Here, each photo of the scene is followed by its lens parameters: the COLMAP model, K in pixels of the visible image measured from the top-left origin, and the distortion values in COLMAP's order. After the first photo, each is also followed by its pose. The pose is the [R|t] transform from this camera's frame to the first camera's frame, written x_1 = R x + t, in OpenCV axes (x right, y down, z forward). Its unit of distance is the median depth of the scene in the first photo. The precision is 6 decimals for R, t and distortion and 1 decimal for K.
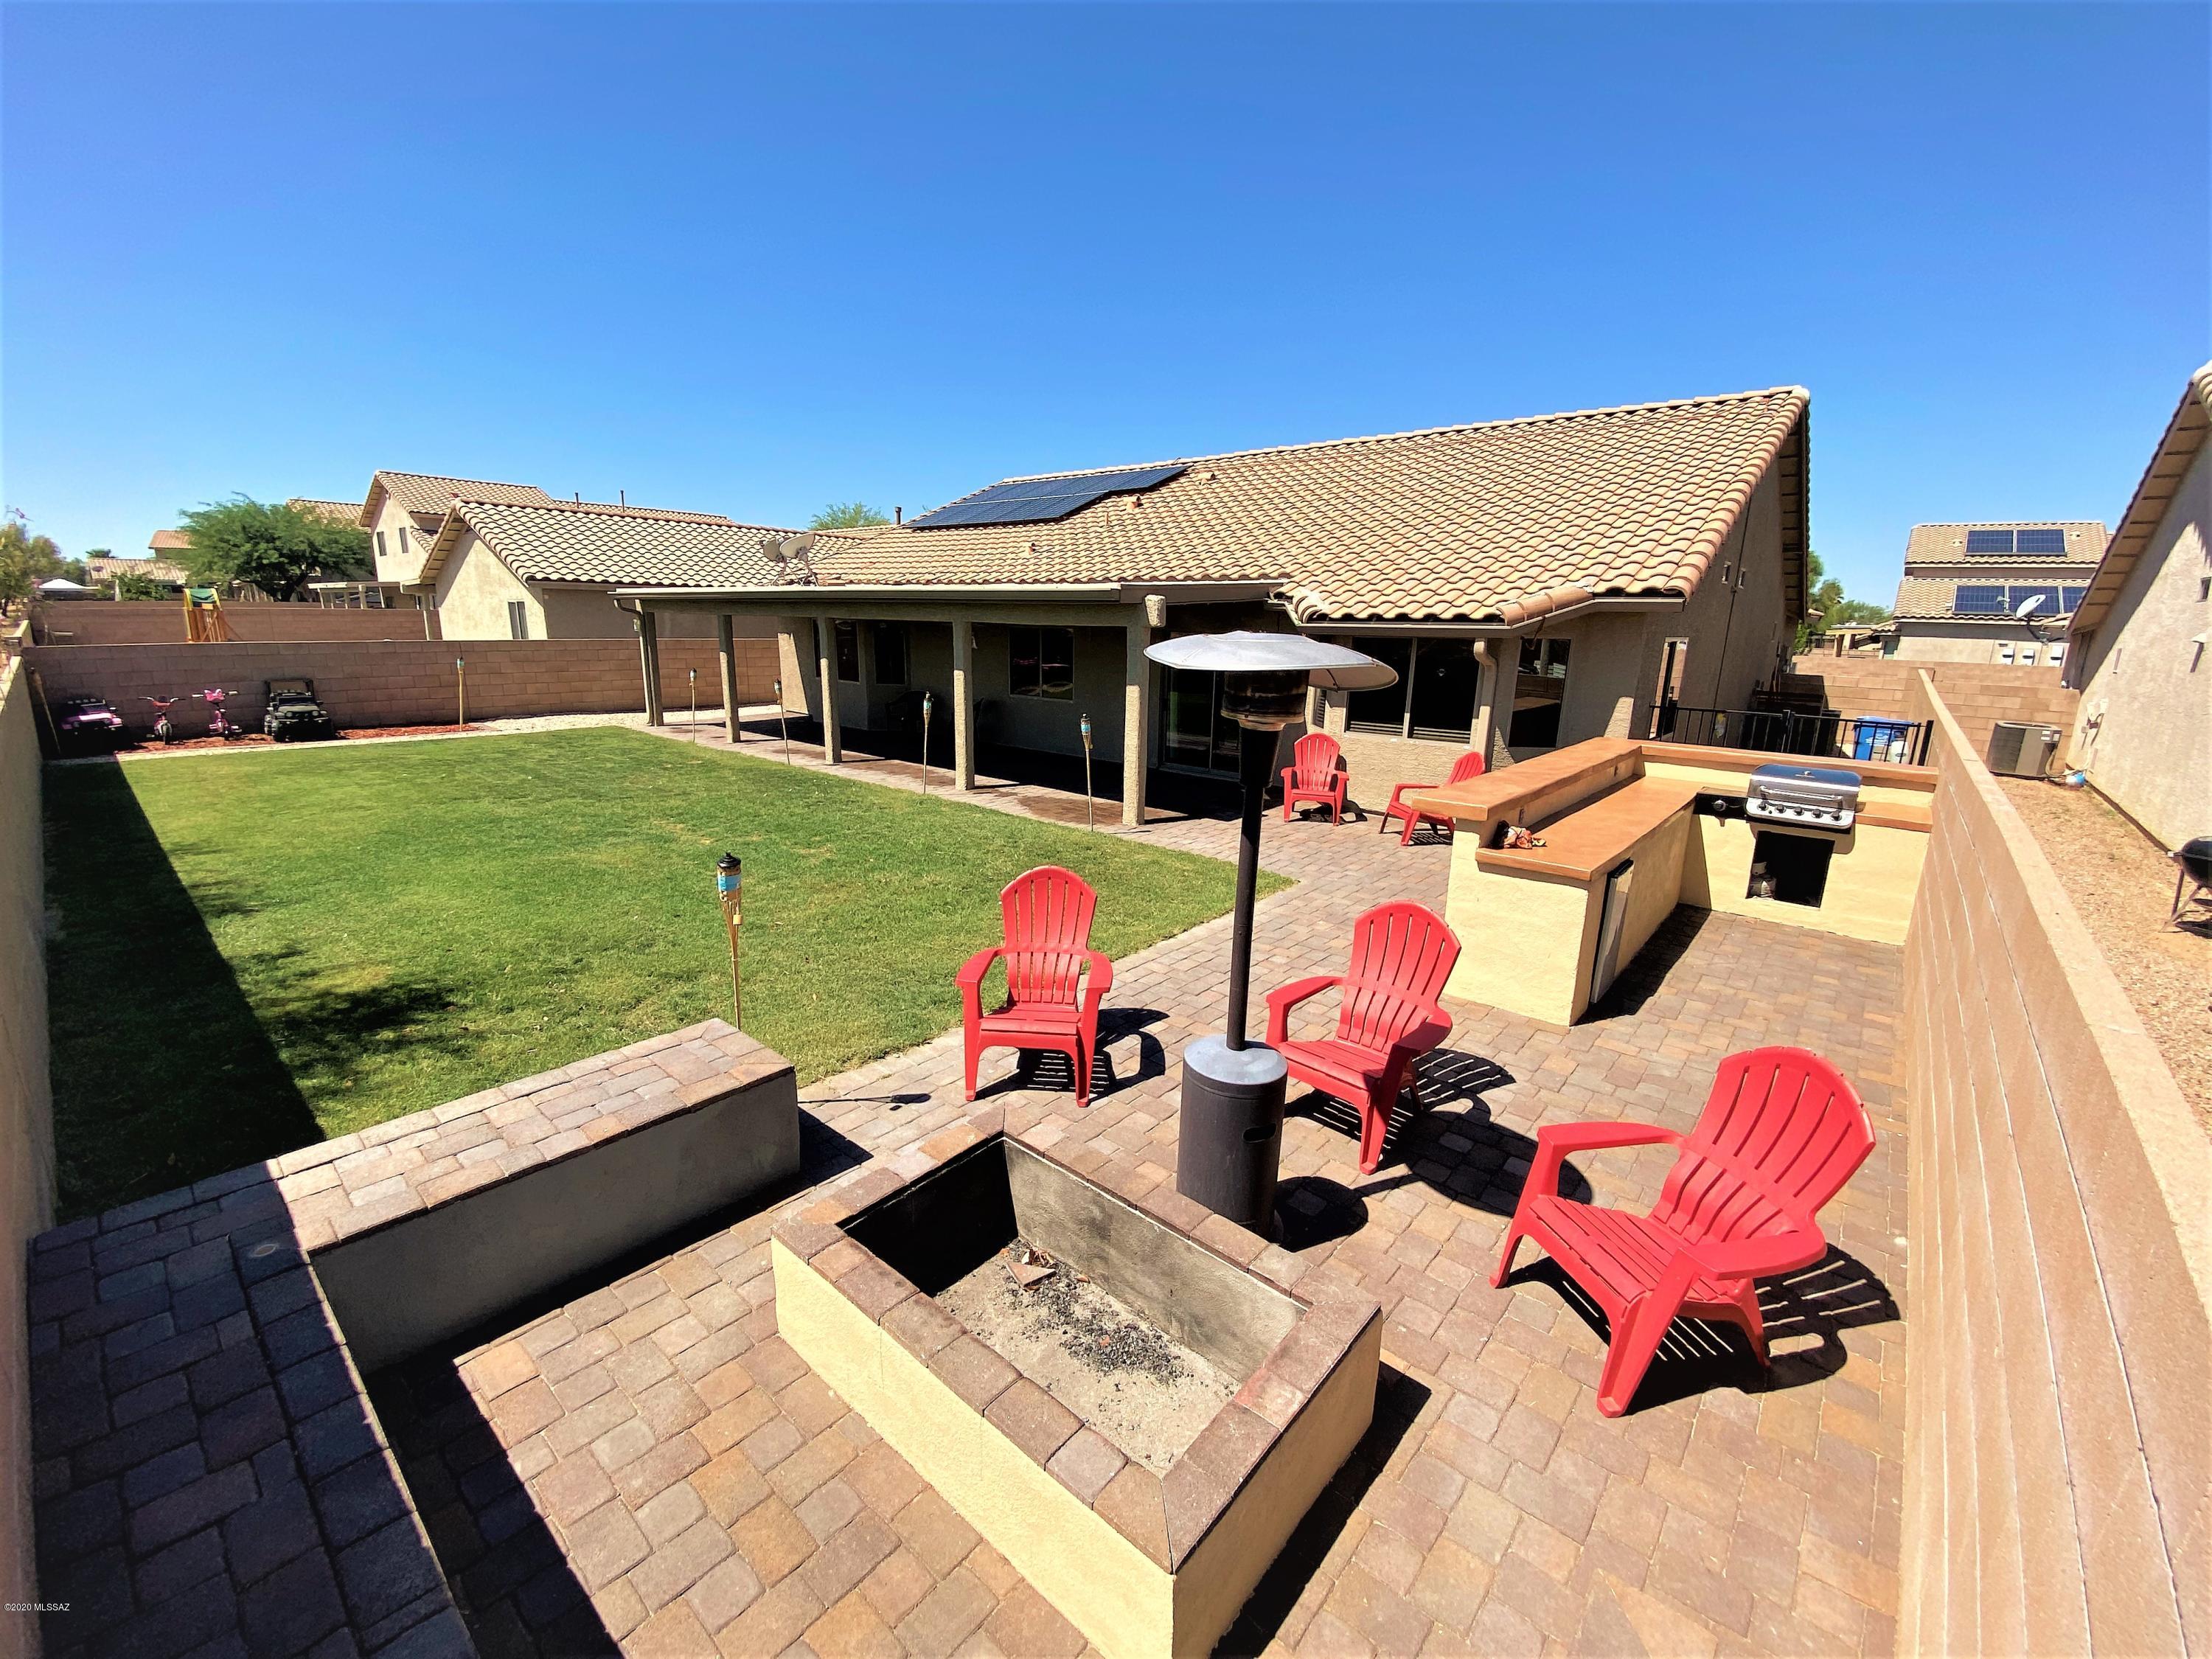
lens RADIAL K [[907.9, 0, 1085.3], [0, 907.9, 829.1], [0, 0, 1]] dist [0.022254, -0.025182]
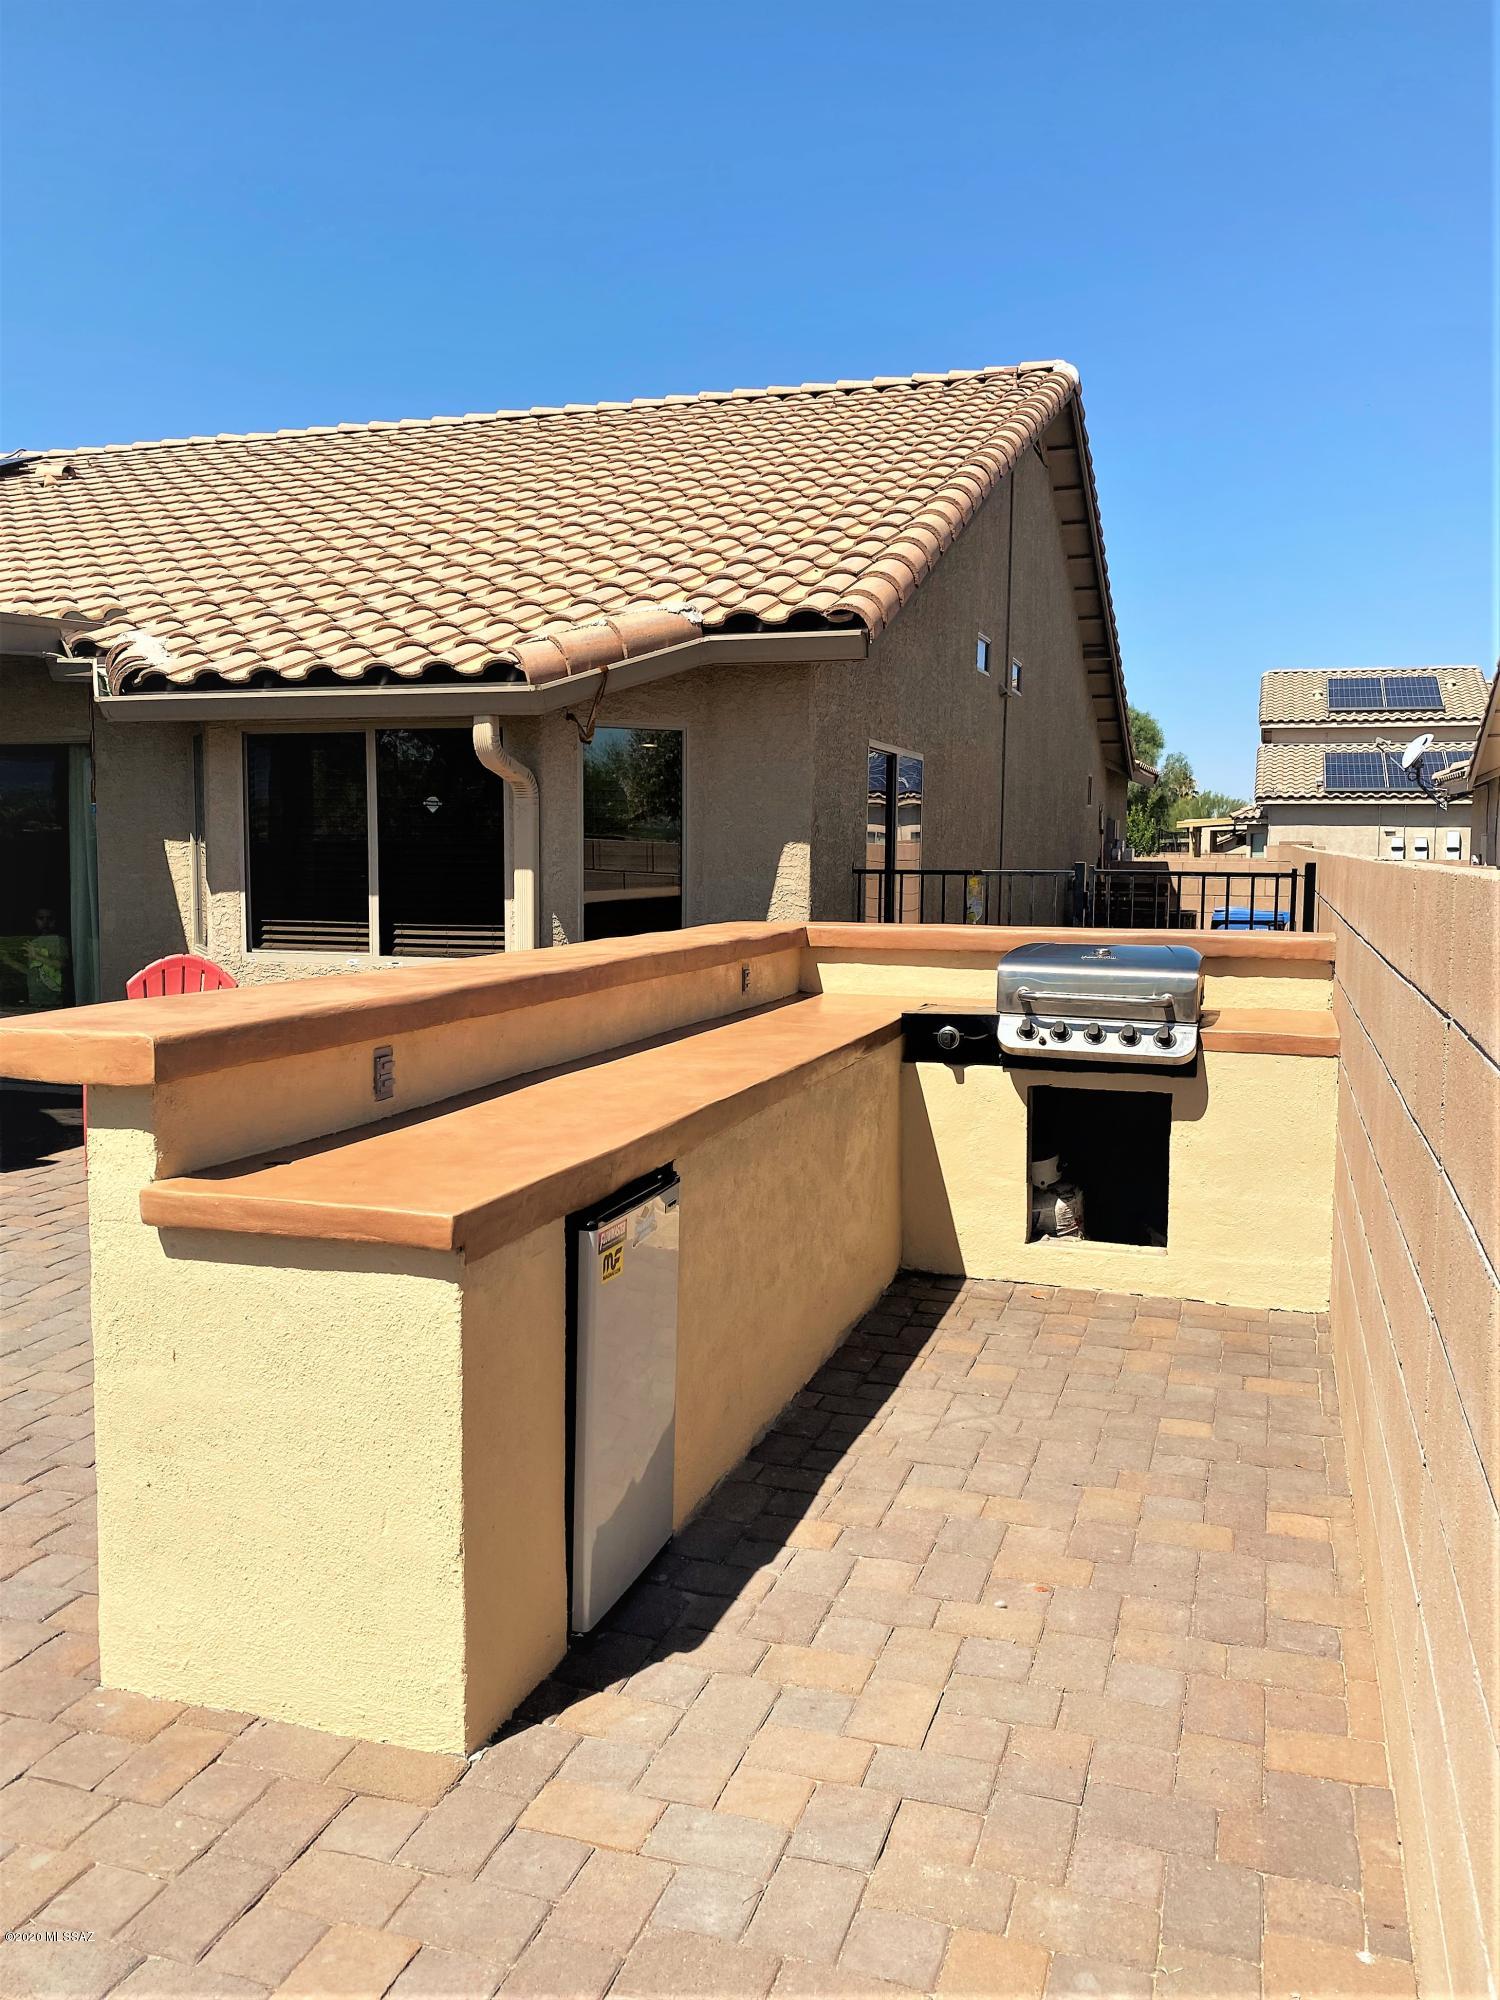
lens RADIAL K [[1486.9, 0, 750.0], [0, 1486.9, 1000.0], [0, 0, 1]] dist [-0.000430, -0.005022]
pose [[0.928180, -0.048367, 0.368974, 0.352038], [0.096825, 0.988756, -0.113959, 0.029507], [-0.359314, 0.141500, 0.922427, 0.381435]]
